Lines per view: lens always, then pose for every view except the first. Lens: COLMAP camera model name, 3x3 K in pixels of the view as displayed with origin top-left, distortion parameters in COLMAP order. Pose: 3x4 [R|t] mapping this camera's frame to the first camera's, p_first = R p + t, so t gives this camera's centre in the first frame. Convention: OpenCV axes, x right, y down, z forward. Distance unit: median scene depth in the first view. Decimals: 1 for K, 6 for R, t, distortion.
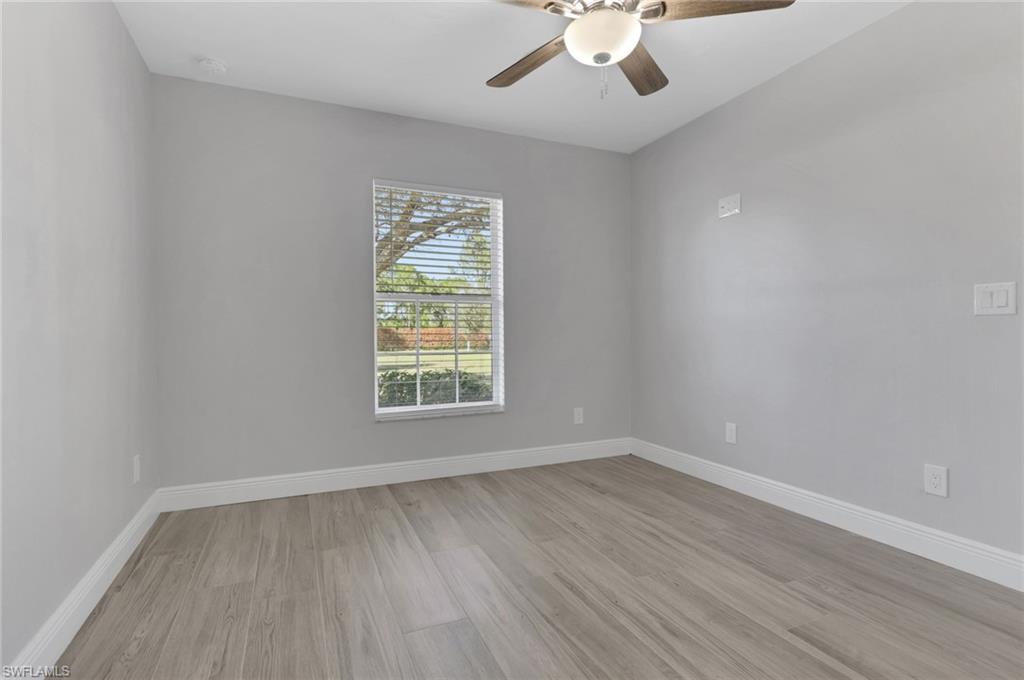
lens RADIAL K [[526.6, 0, 512.0], [0, 526.6, 340.0], [0, 0, 1]] dist [0.004866, 0.000880]
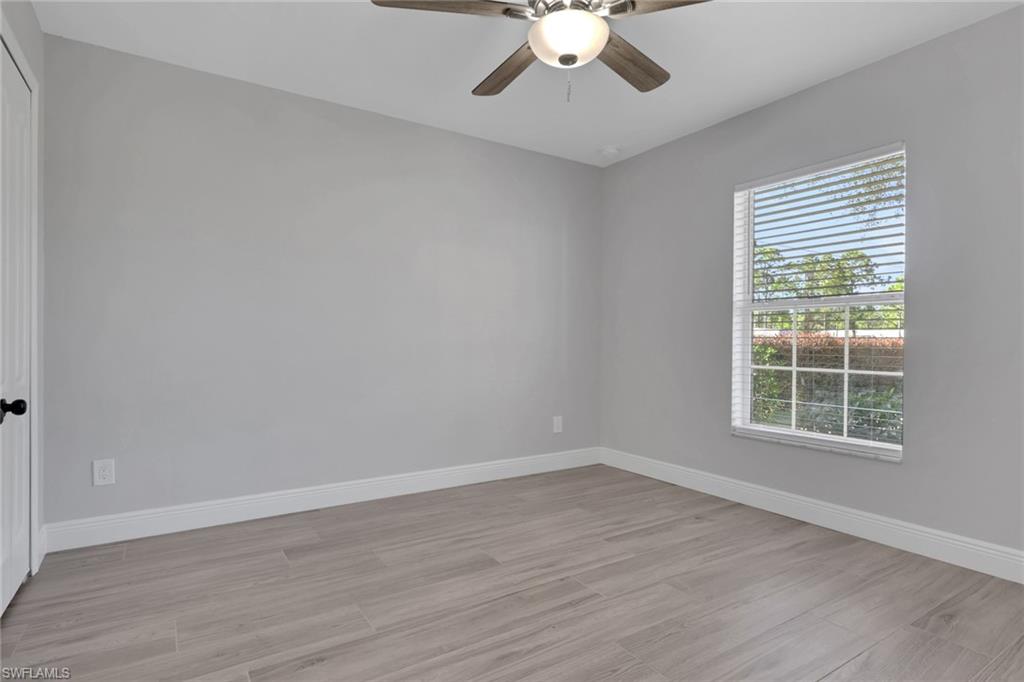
lens RADIAL K [[526.6, 0, 512.0], [0, 526.6, 341.0], [0, 0, 1]] dist [0.004866, 0.000880]
pose [[0.146921, 0.000833, -0.989148, 0.737053], [-0.025020, 0.999683, -0.002875, -0.006271], [0.988832, 0.025171, 0.146895, 0.510968]]
